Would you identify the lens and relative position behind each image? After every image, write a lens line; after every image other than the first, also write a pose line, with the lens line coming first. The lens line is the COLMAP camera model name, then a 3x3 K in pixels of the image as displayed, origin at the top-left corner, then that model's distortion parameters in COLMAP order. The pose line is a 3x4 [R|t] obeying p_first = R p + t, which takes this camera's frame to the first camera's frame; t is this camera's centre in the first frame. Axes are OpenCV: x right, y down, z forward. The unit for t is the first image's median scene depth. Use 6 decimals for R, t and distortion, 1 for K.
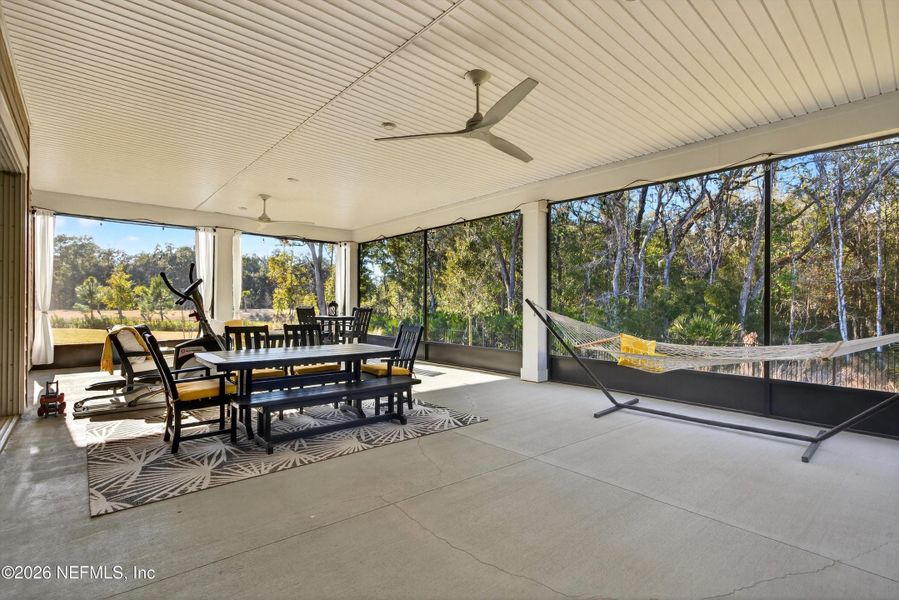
lens RADIAL K [[433.6, 0, 467.1], [0, 433.6, 299.5], [0, 0, 1]] dist [-0.020253, -0.000592]
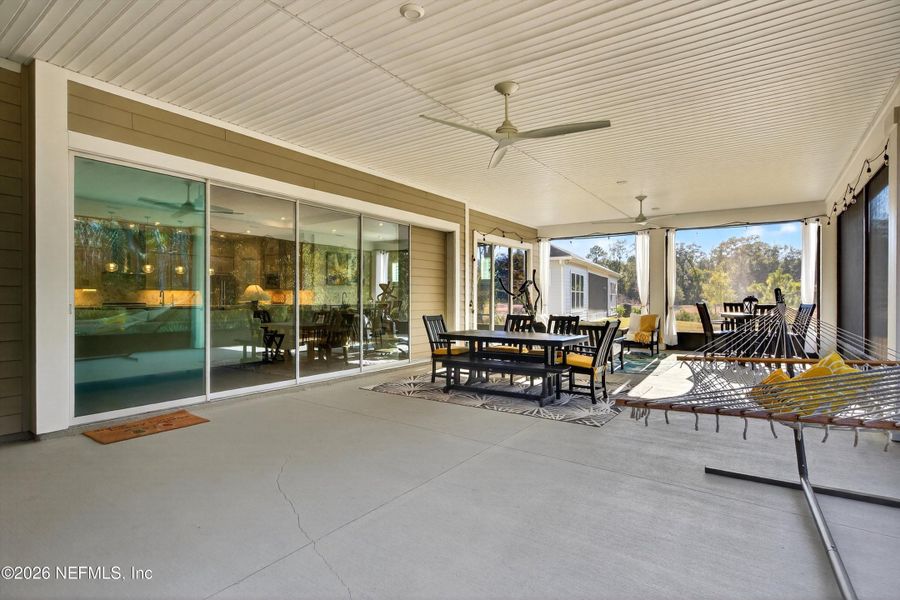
lens RADIAL K [[467.6, 0, 452.3], [0, 467.6, 300.3], [0, 0, 1]] dist [-0.017826, -0.000505]
pose [[0.228175, 0.004582, -0.973609, 0.790531], [0.003091, 0.999980, 0.005430, 0.008338], [0.973615, -0.004249, 0.228157, 0.417905]]
